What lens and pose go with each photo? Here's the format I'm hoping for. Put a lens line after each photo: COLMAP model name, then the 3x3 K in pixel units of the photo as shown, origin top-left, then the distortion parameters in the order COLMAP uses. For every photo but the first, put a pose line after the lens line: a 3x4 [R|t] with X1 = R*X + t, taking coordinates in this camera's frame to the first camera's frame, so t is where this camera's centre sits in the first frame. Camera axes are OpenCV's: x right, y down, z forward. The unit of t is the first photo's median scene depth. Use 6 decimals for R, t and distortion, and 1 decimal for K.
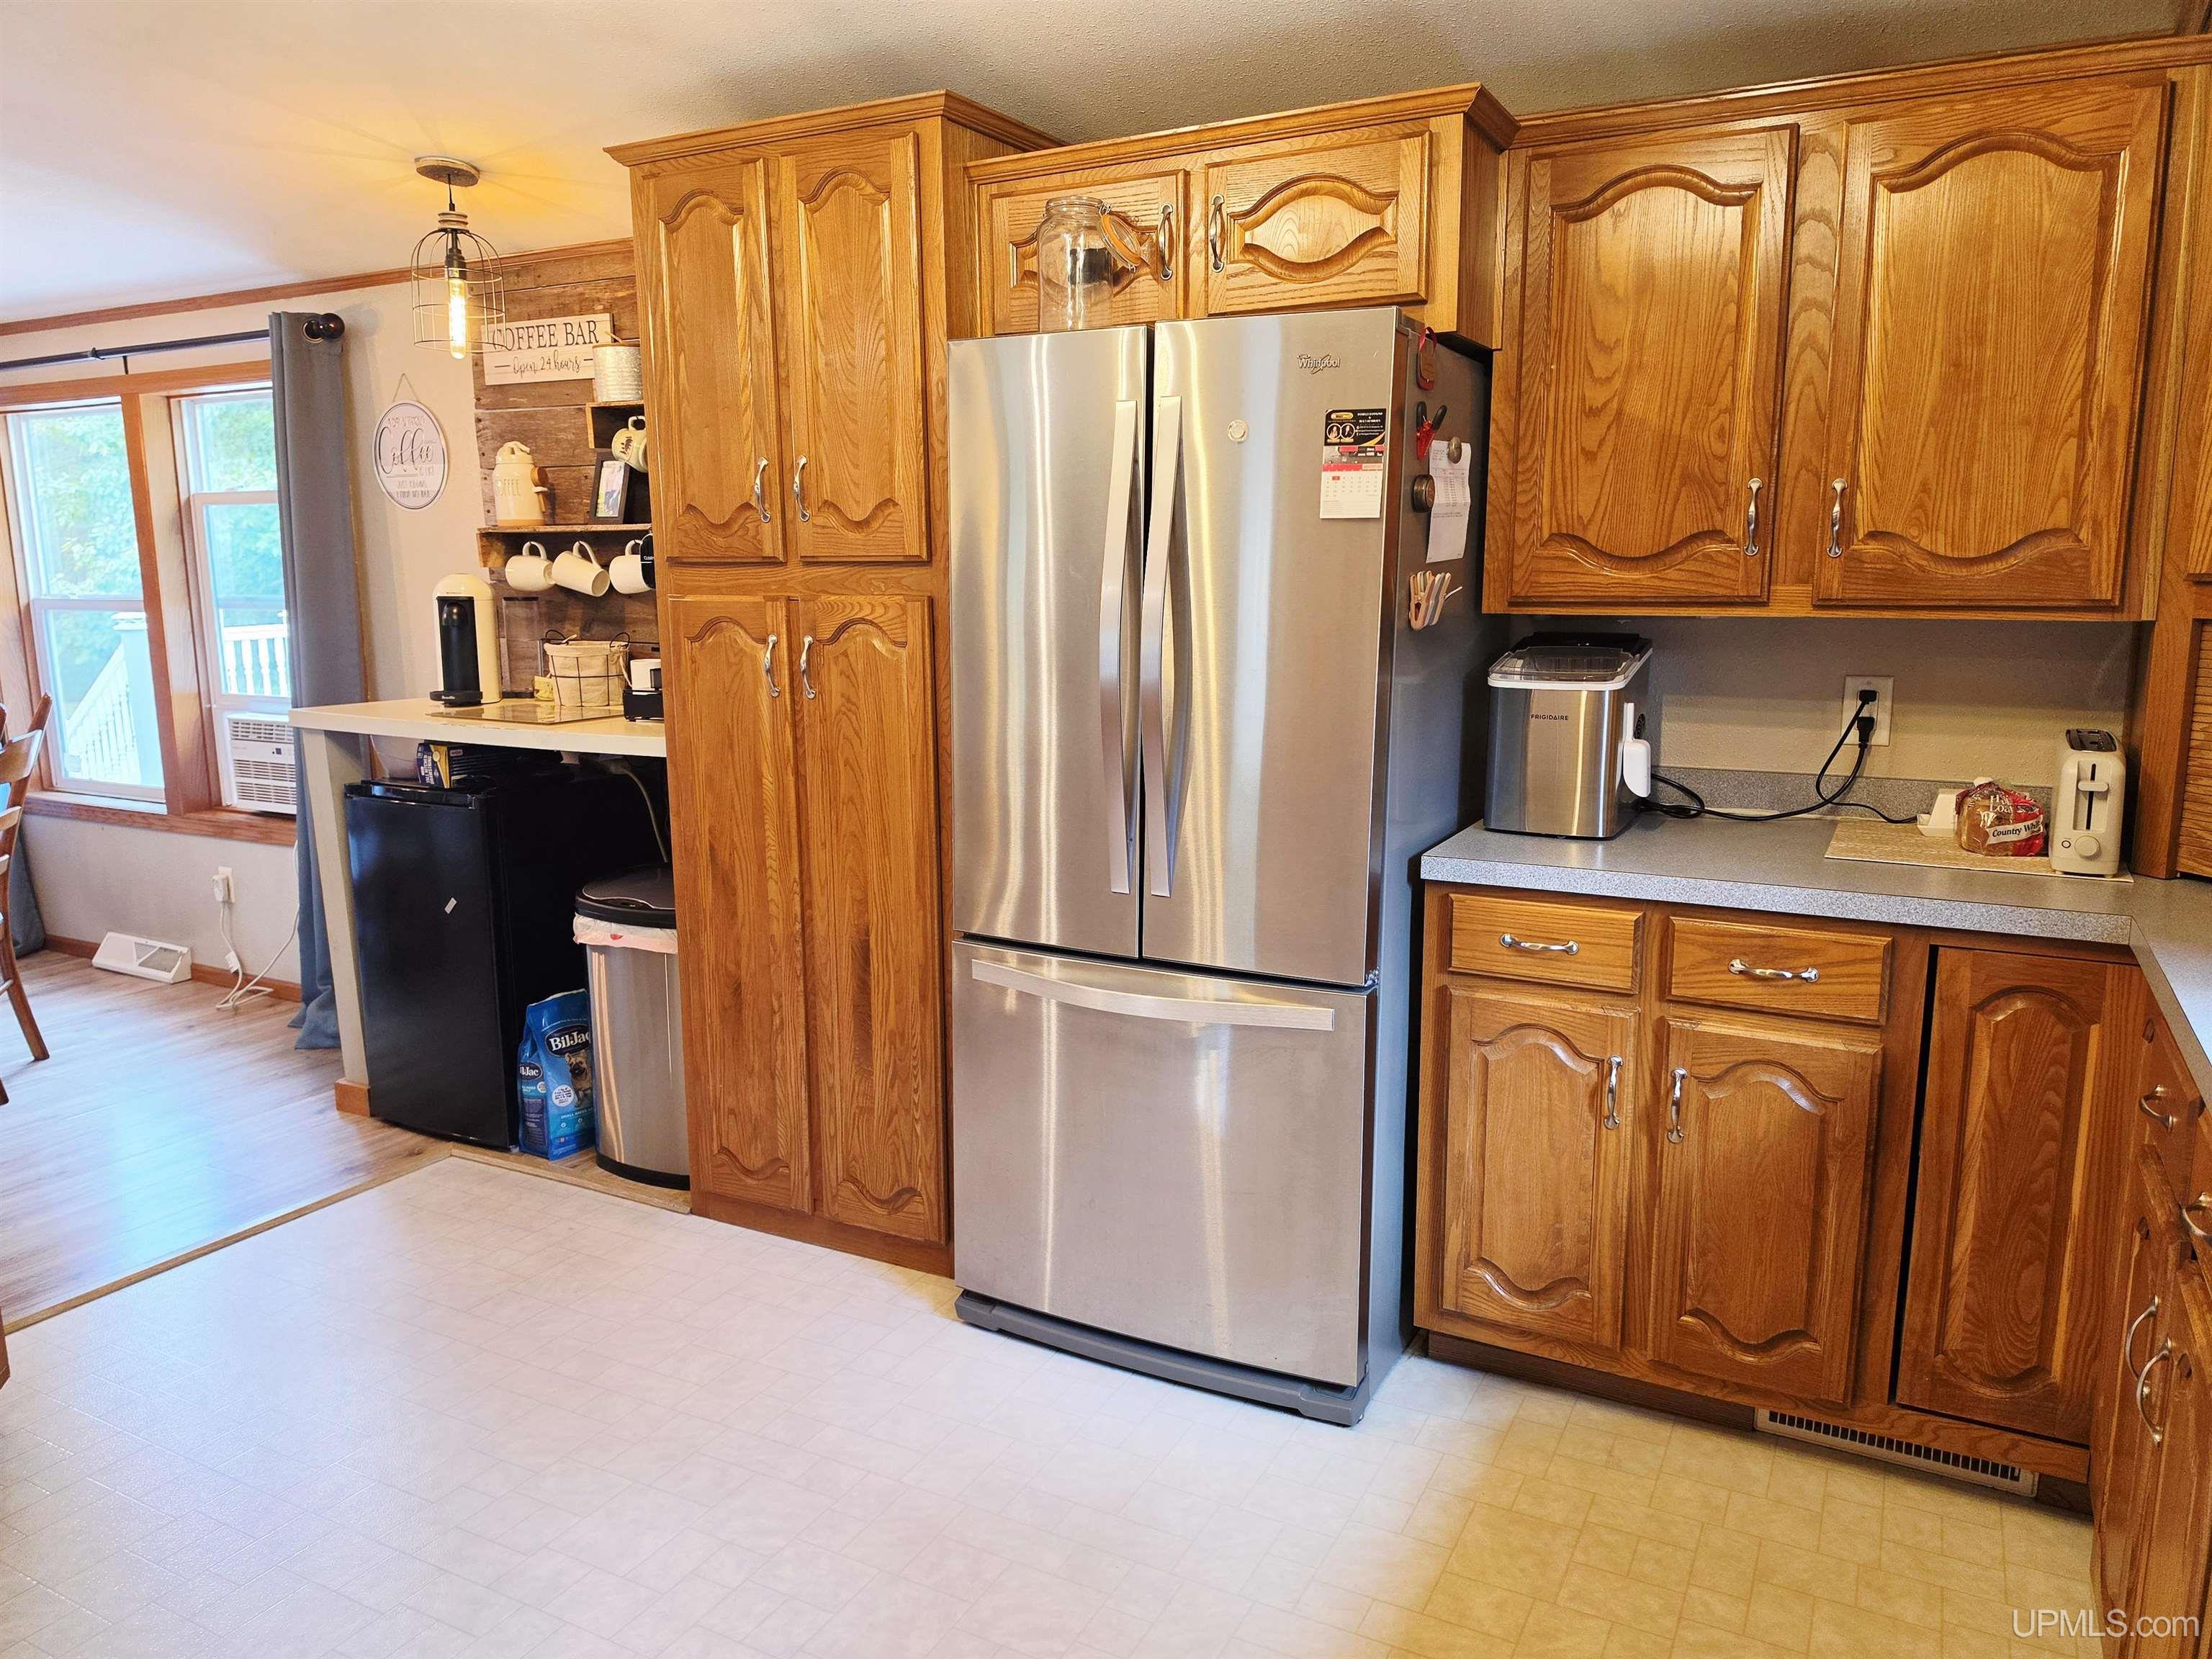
lens RADIAL K [[1540.9, 0, 1102.6], [0, 1540.9, 829.6], [0, 0, 1]] dist [0.053609, -0.061715]
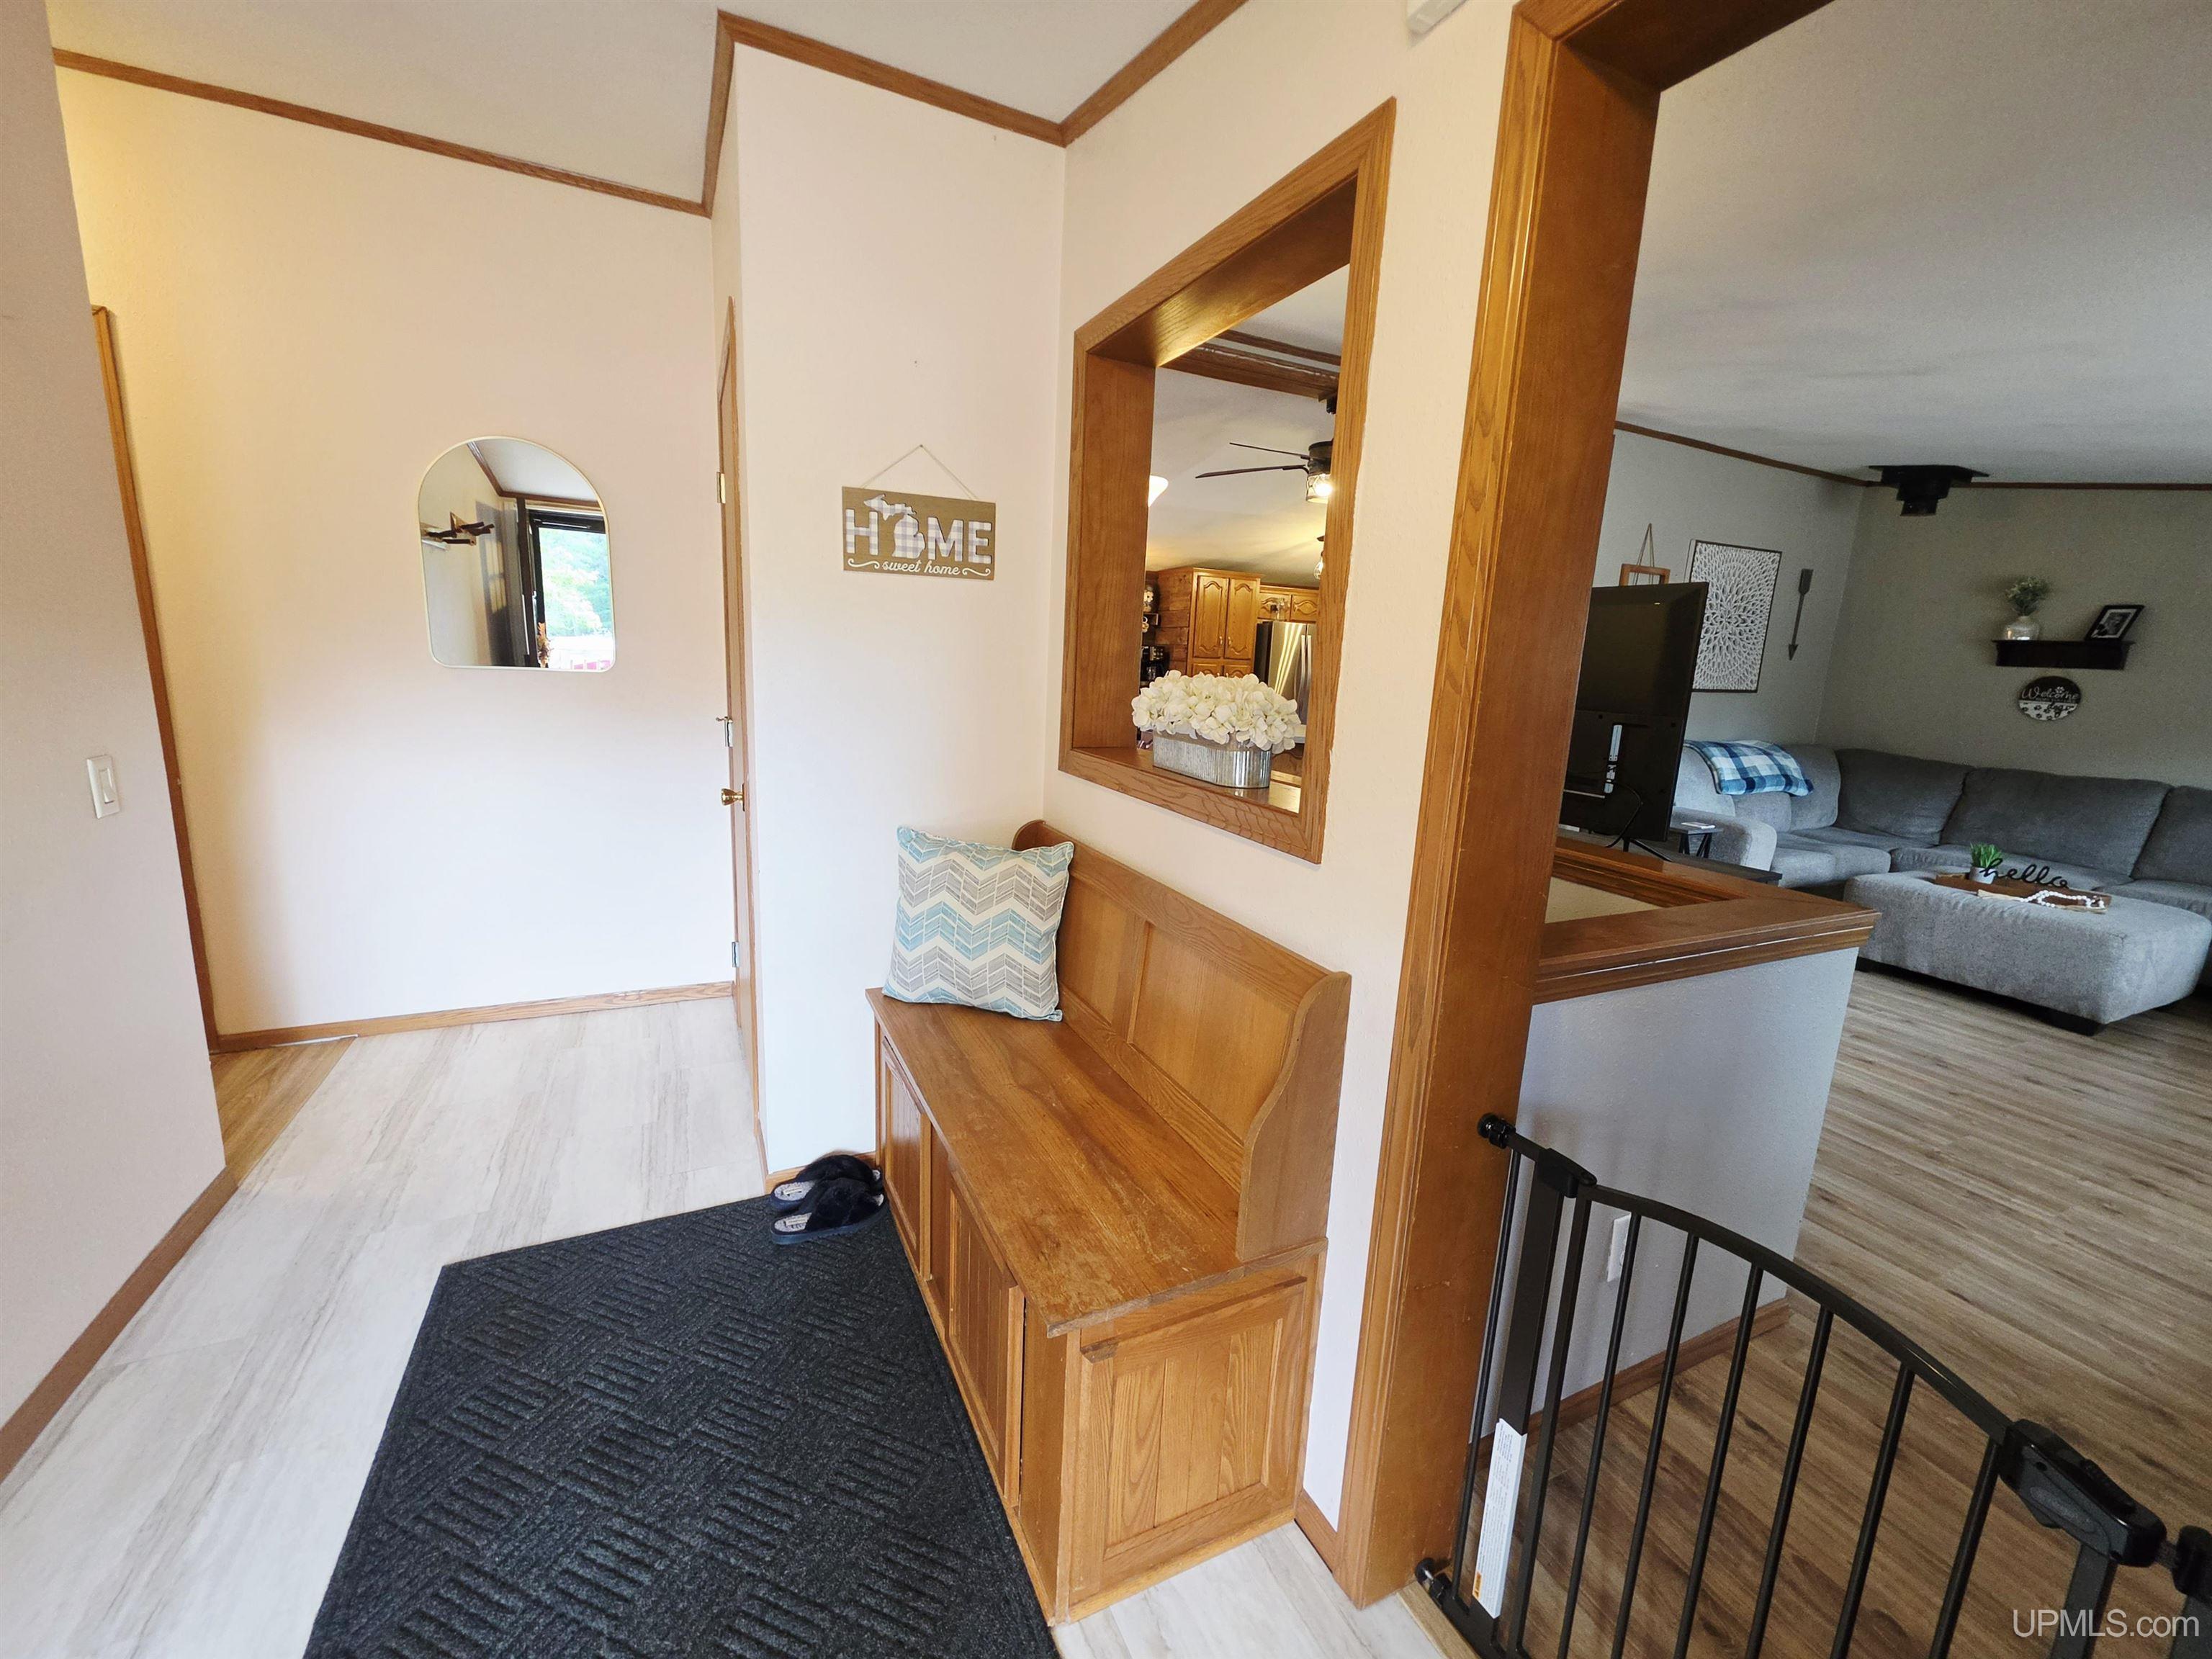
lens RADIAL K [[886.1, 0, 1104.1], [0, 886.1, 811.6], [0, 0, 1]] dist [-0.003297, 0.000181]
pose [[0.590458, -0.109790, 0.799566, -2.317070], [0.090341, 0.993469, 0.069701, 0.068576], [-0.801996, 0.031078, 0.596520, -0.306688]]
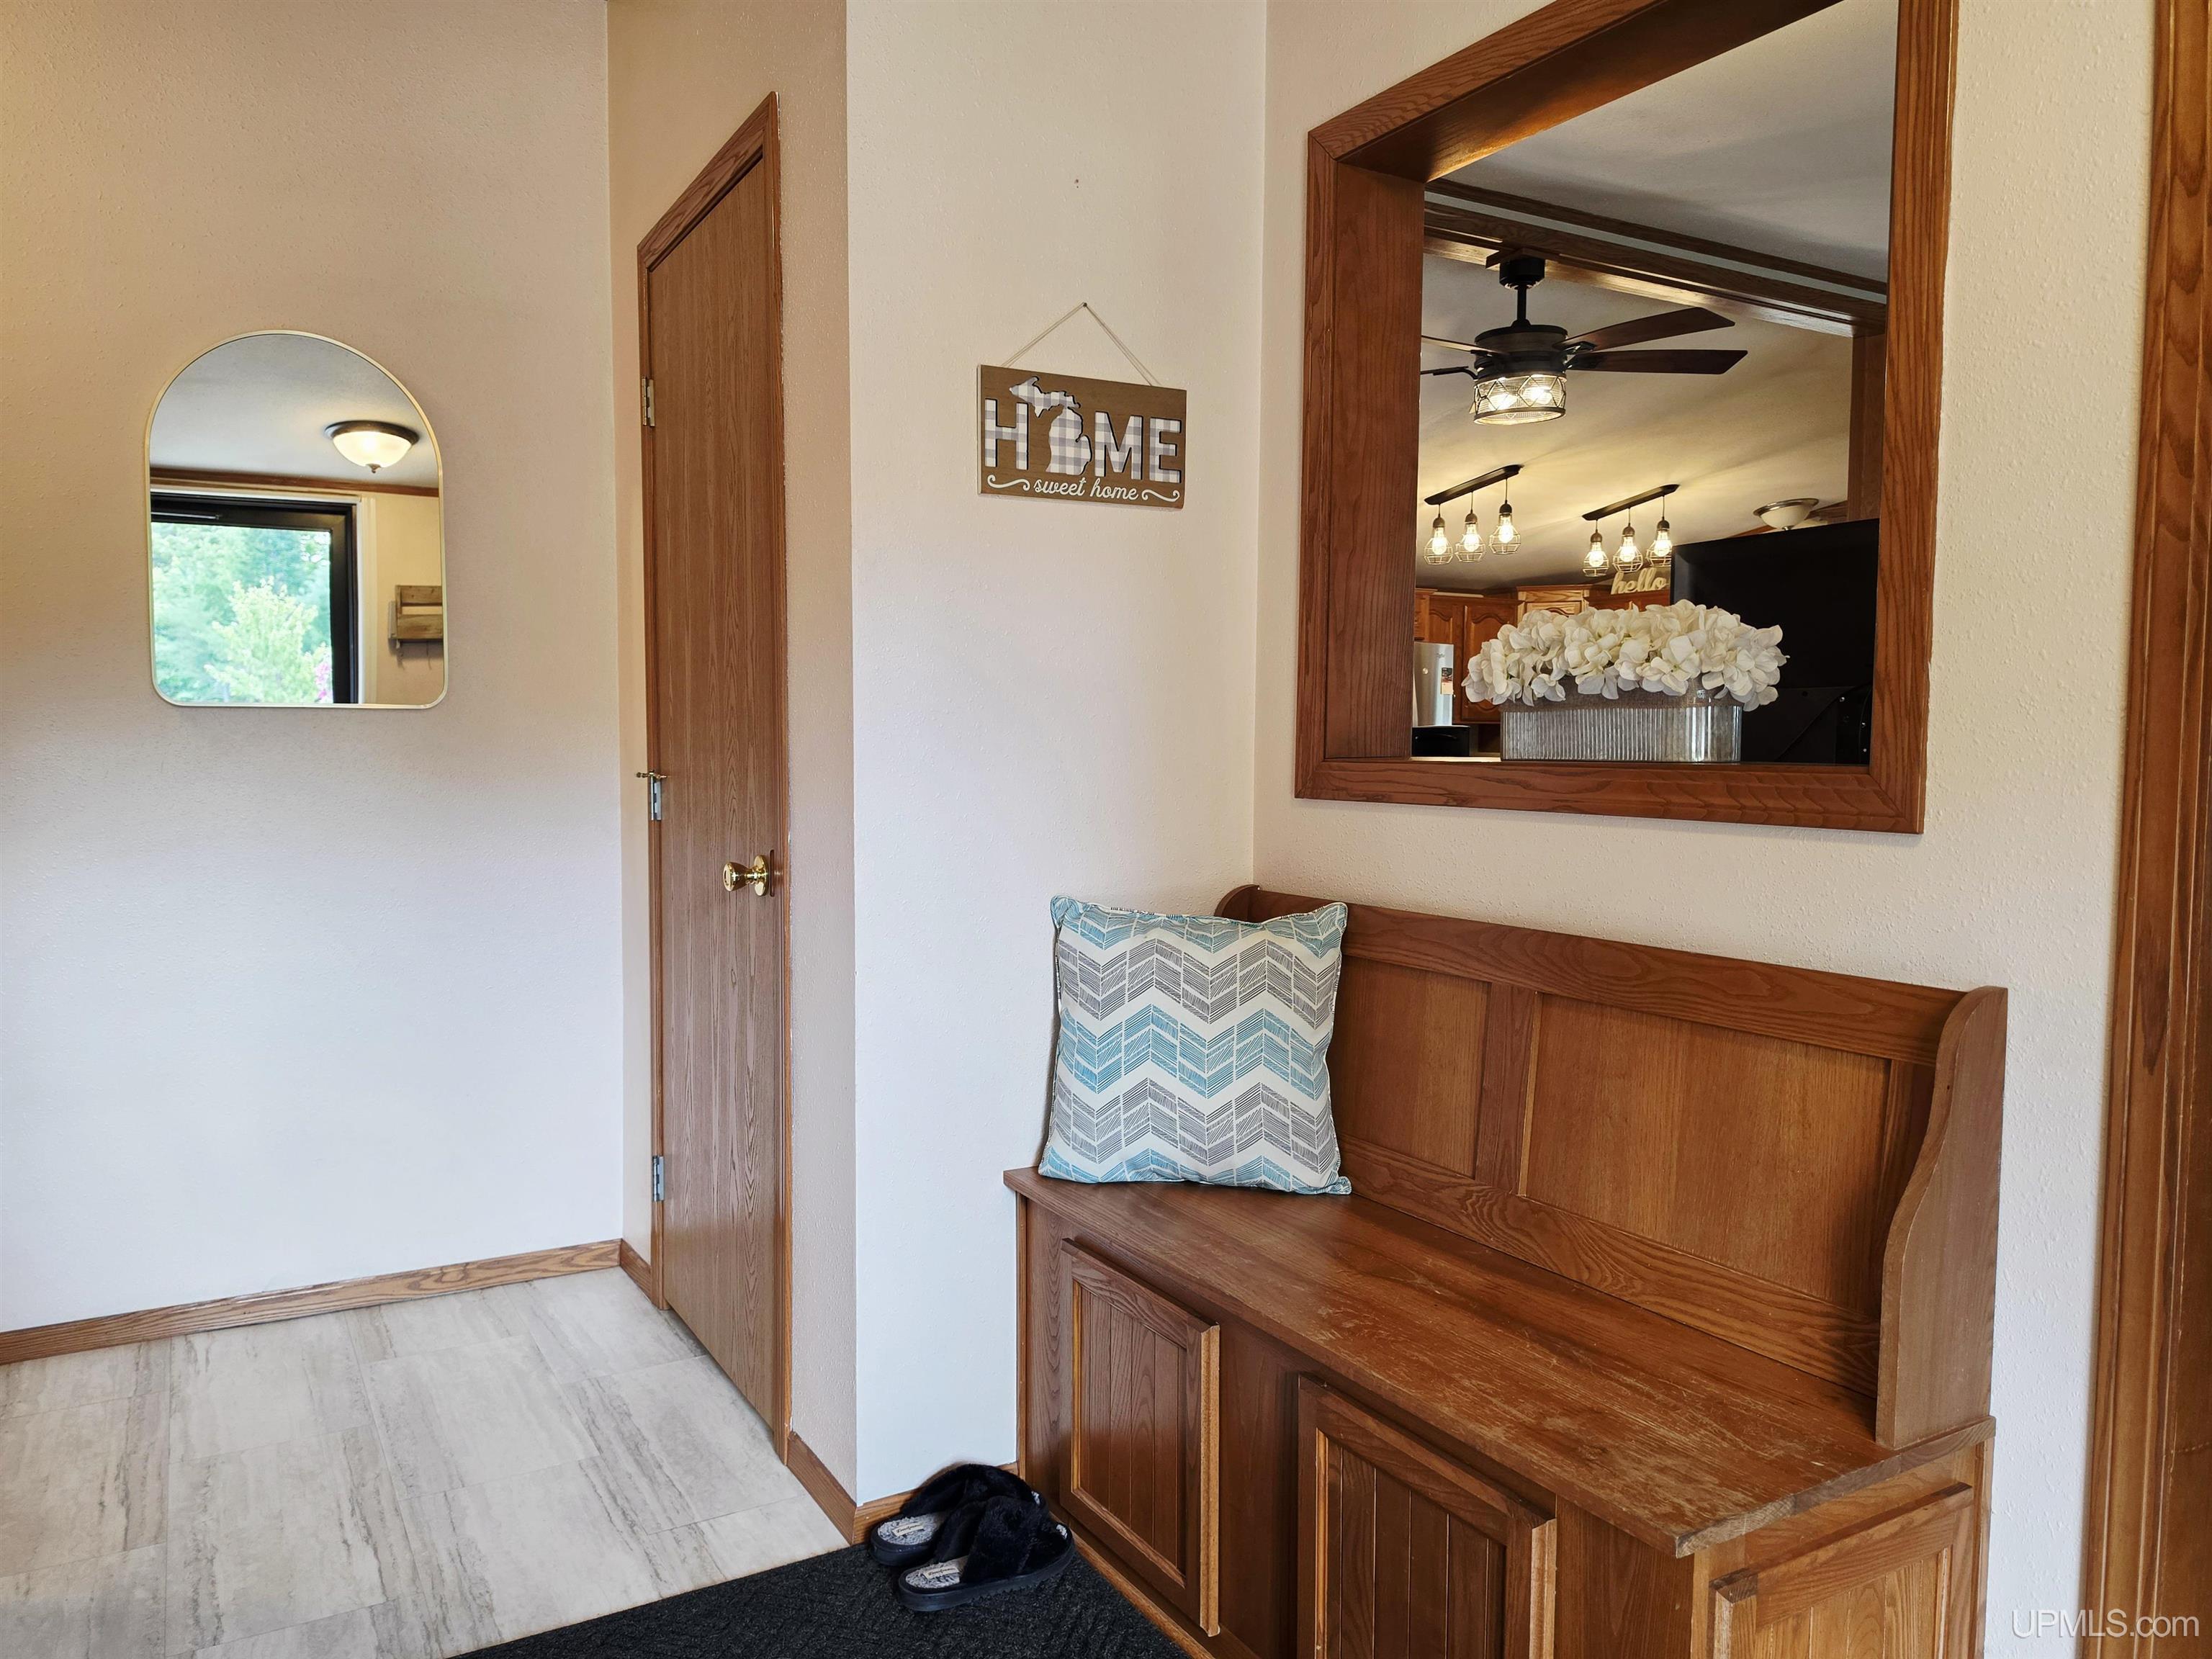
lens RADIAL K [[1540.9, 0, 1087.3], [0, 1540.9, 813.6], [0, 0, 1]] dist [0.053609, -0.061715]
pose [[0.531343, -0.037384, 0.846332, -2.443810], [0.141091, 0.988978, -0.044895, 0.099837], [-0.835325, 0.143264, 0.530761, -0.211436]]
